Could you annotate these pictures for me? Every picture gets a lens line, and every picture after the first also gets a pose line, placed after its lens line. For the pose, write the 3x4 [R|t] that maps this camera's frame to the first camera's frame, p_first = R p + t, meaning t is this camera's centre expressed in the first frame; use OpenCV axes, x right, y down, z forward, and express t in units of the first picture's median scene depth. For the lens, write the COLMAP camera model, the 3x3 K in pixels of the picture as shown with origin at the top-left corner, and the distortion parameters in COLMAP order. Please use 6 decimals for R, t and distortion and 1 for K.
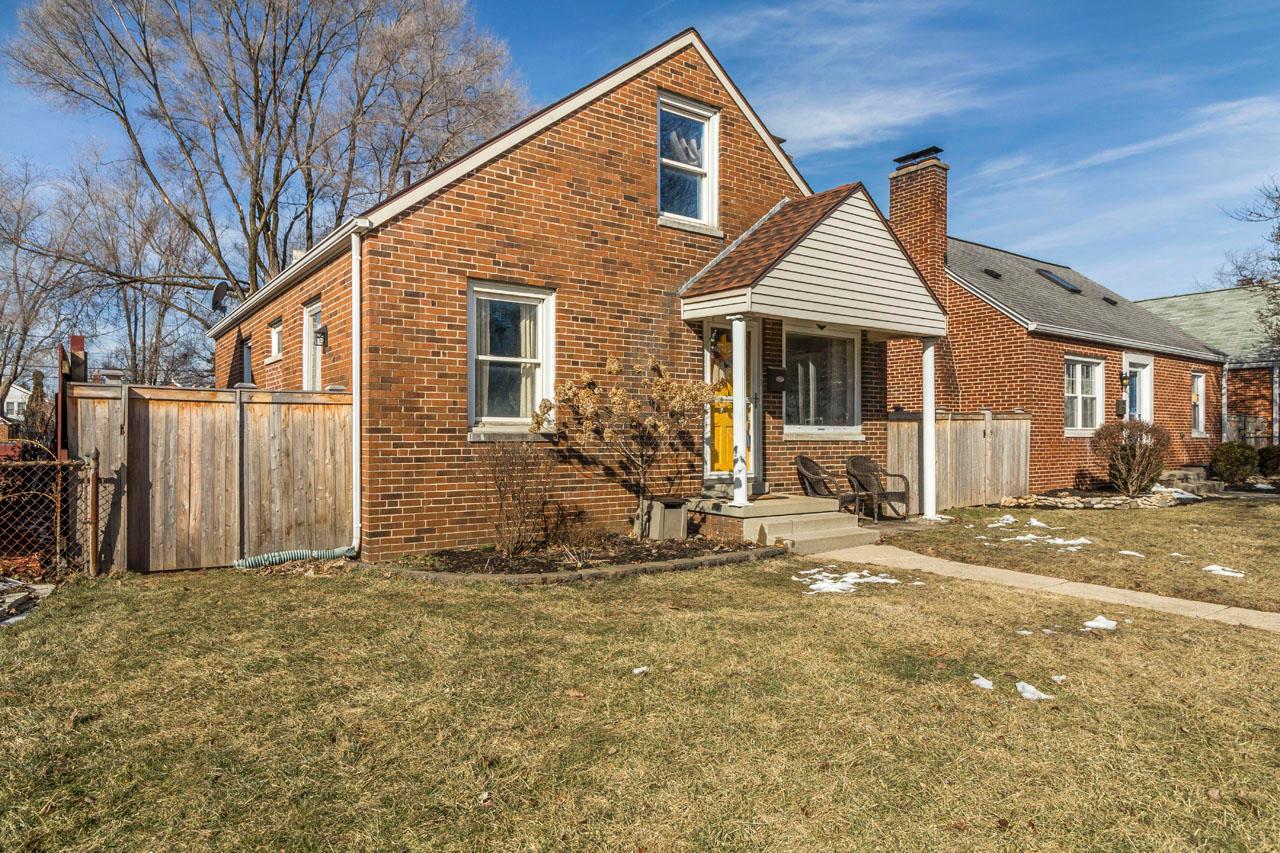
lens RADIAL K [[778.3, 0, 638.8], [0, 778.3, 433.3], [0, 0, 1]] dist [0.000654, -0.000004]
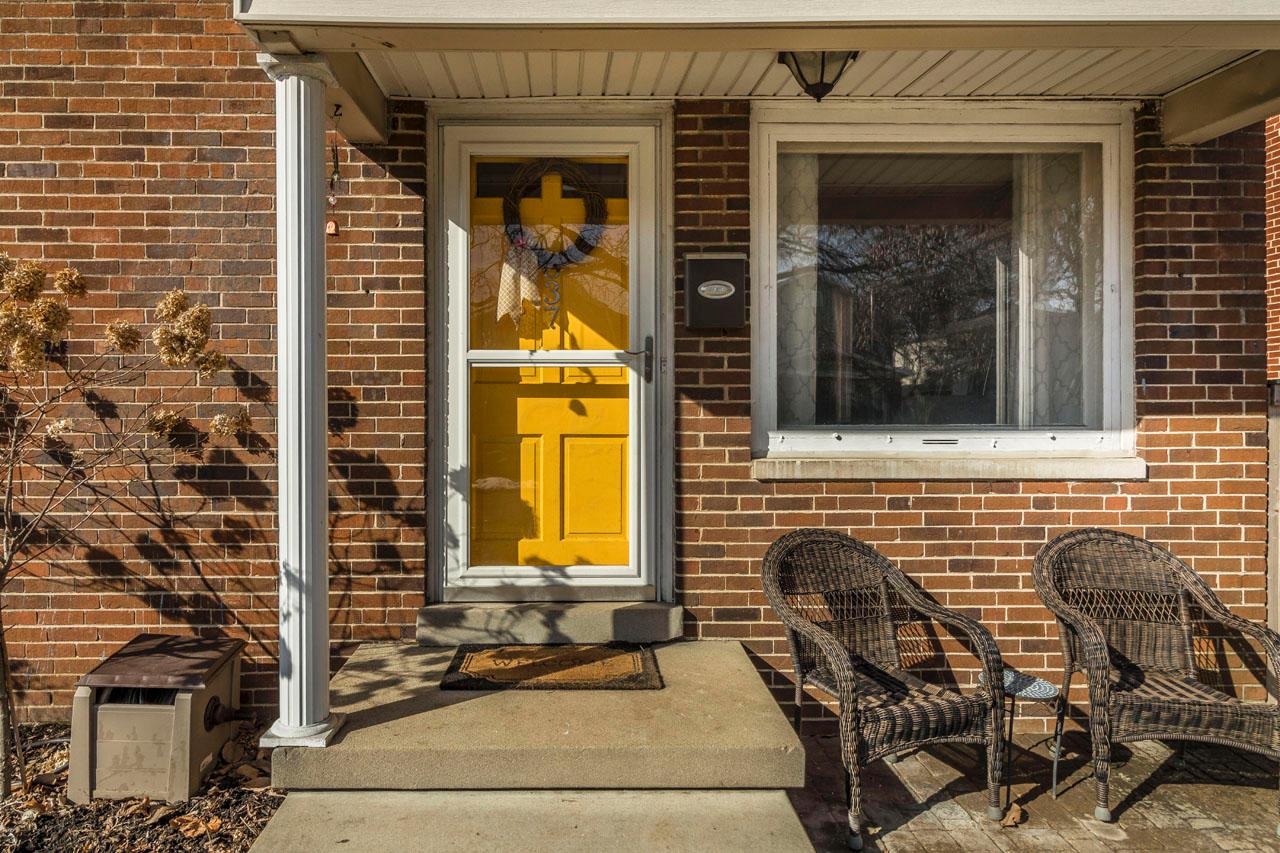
lens RADIAL K [[778.3, 0, 641.6], [0, 778.3, 423.3], [0, 0, 1]] dist [0.000654, -0.000004]
pose [[0.813968, -0.001413, -0.580908, 0.363228], [0.006314, 0.999959, 0.006414, -0.017743], [0.580875, -0.008888, 0.813944, 0.765774]]
